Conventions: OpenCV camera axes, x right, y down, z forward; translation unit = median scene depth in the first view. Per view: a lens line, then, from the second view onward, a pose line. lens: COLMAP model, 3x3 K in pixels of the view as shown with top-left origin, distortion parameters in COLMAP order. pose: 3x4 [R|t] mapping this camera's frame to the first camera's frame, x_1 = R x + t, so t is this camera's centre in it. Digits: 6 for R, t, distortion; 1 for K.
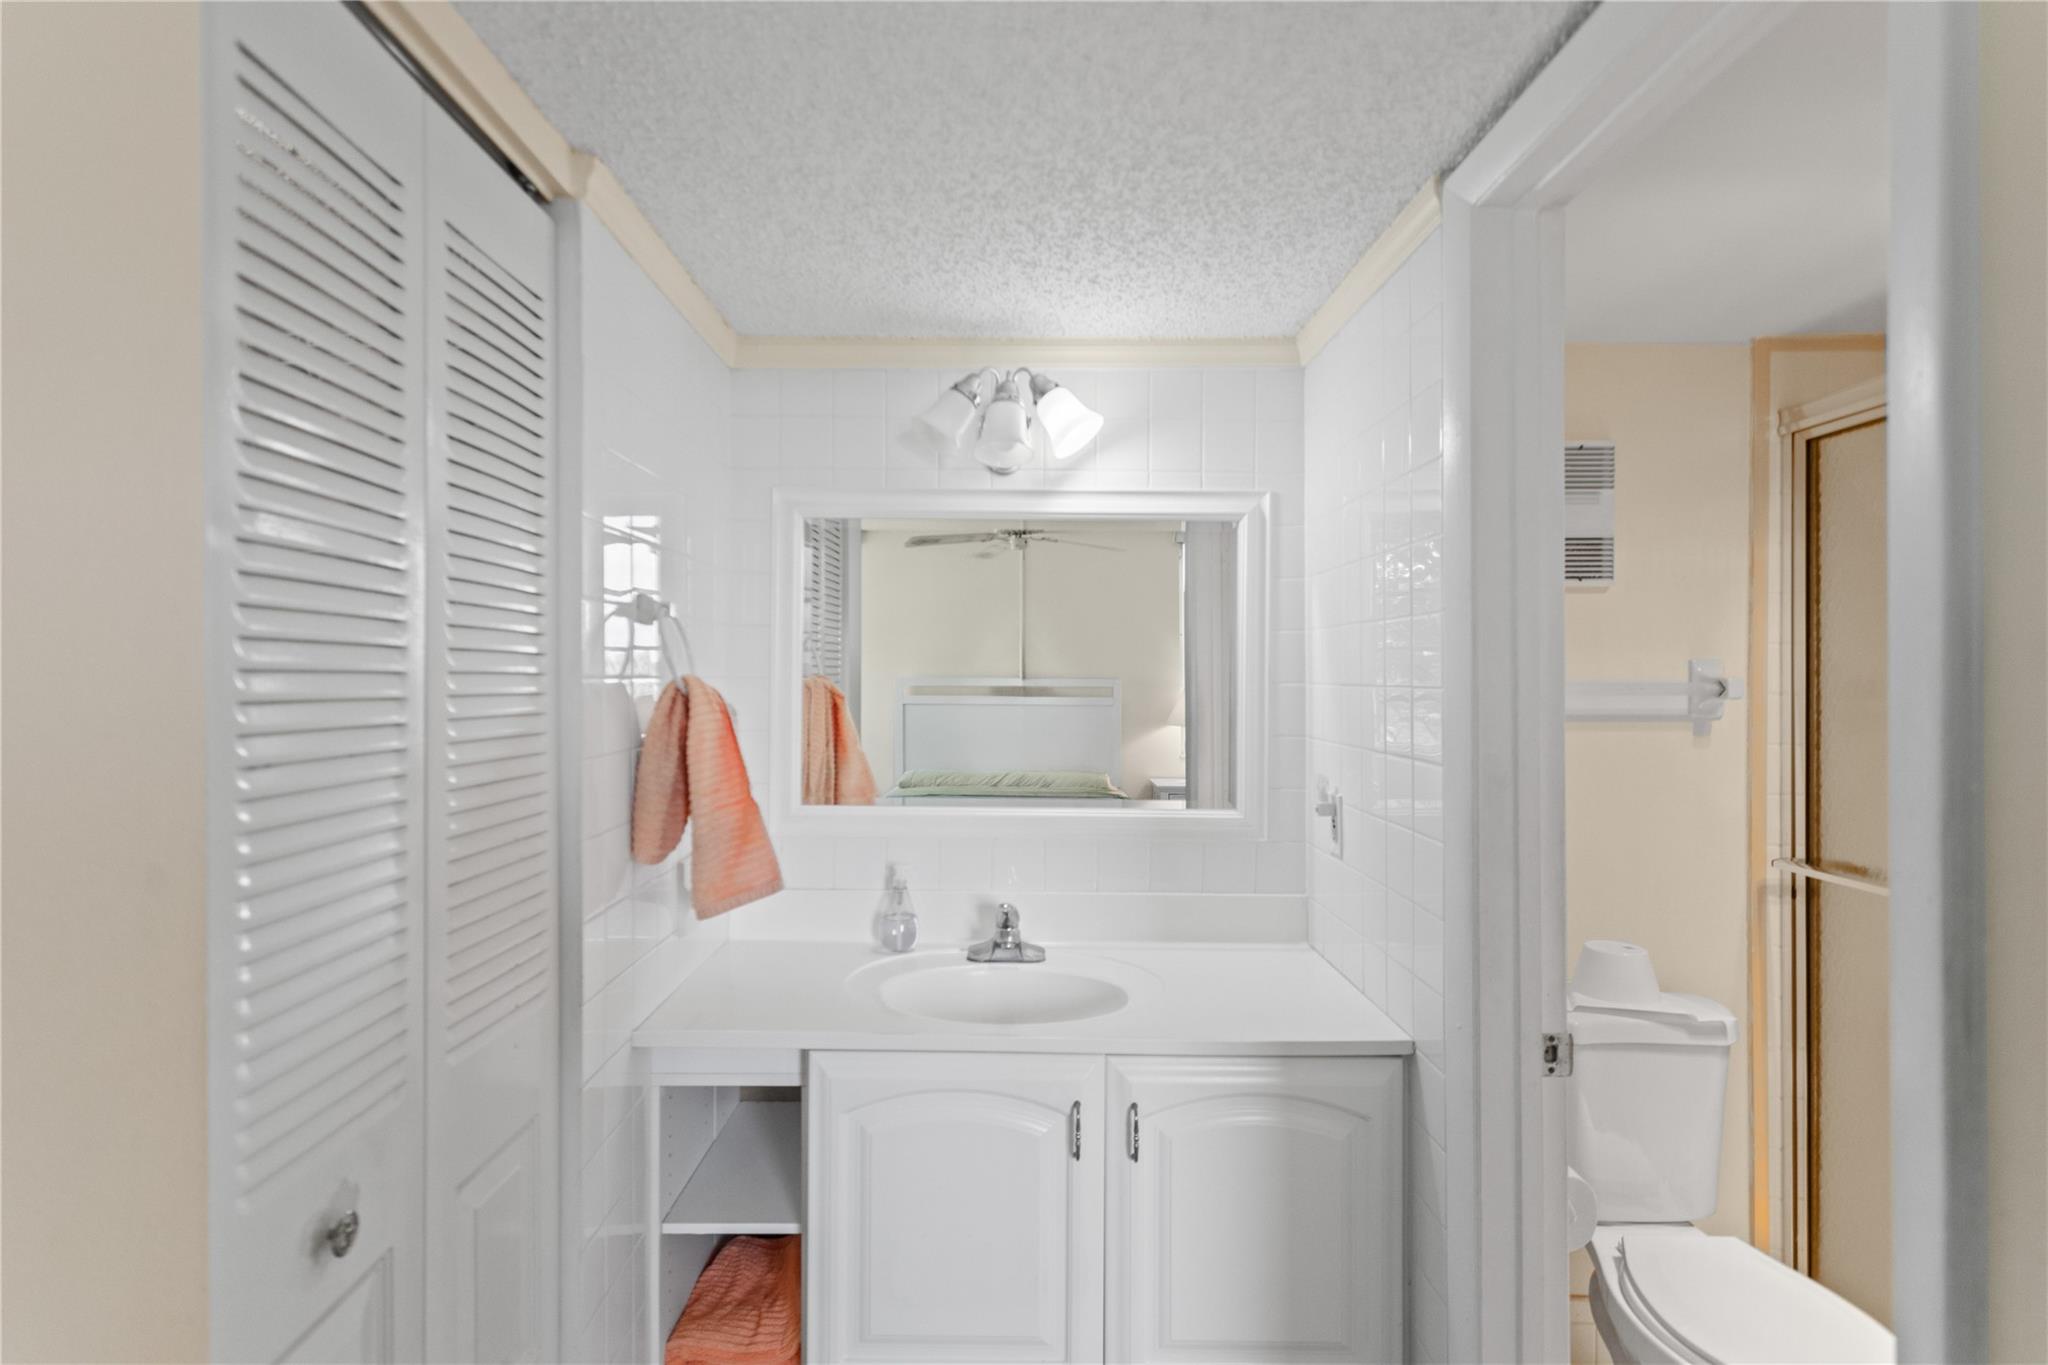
lens RADIAL K [[988.6, 0, 1011.0], [0, 988.6, 686.1], [0, 0, 1]] dist [0.002629, -0.000045]
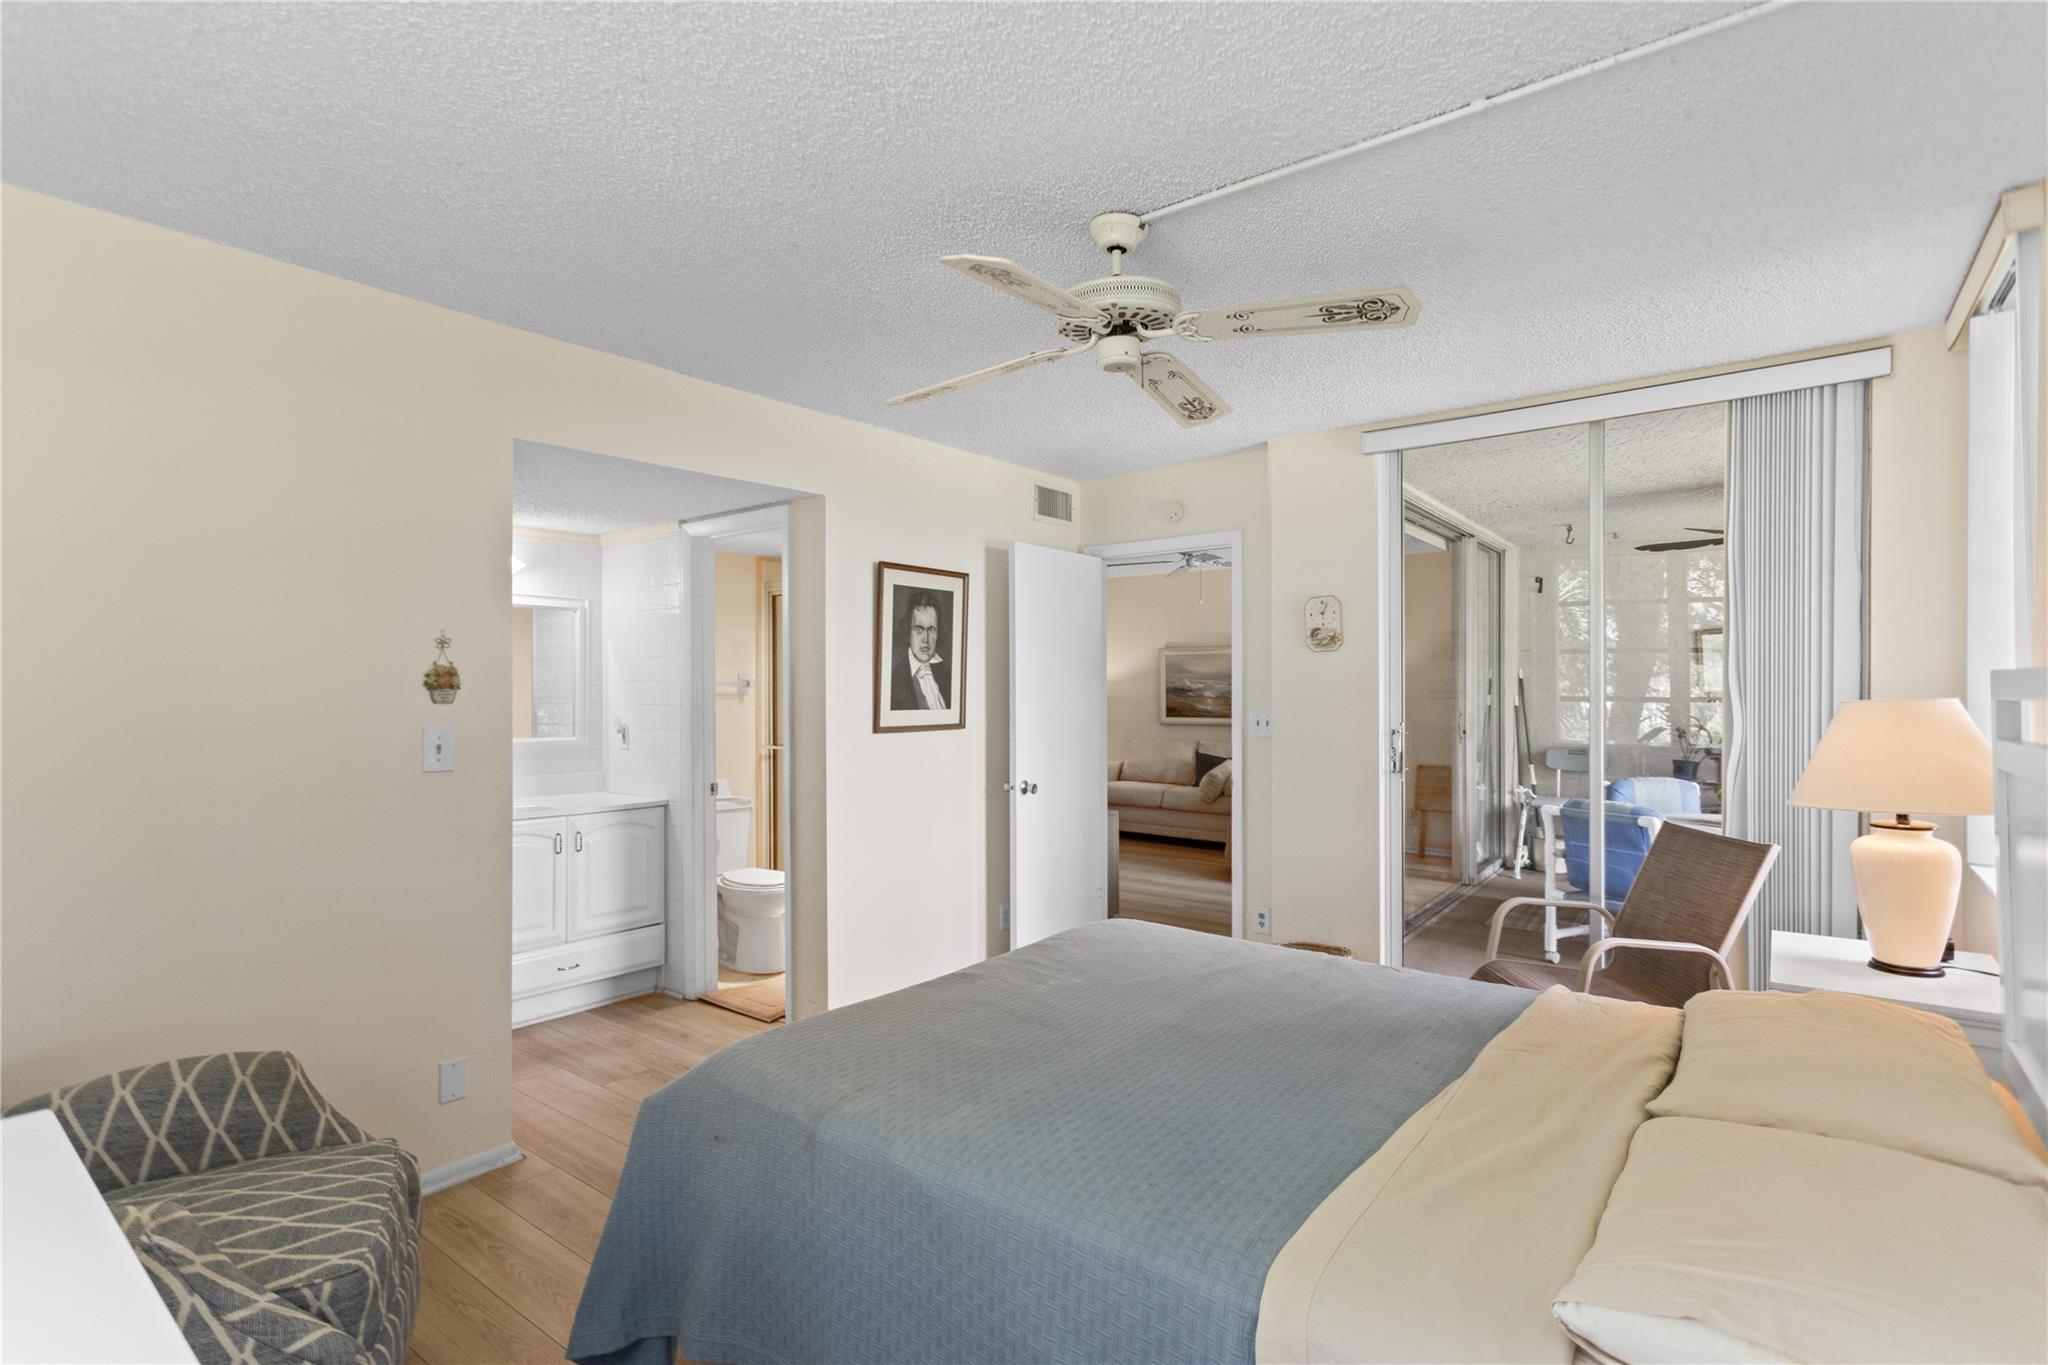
lens RADIAL K [[998.6, 0, 1017.3], [0, 998.6, 692.9], [0, 0, 1]] dist [0.001018, 0.000006]
pose [[0.612282, -0.005896, 0.790617, -1.041380], [0.003637, 0.999983, 0.004641, 0.018781], [-0.790631, 0.000034, 0.612293, -1.319643]]
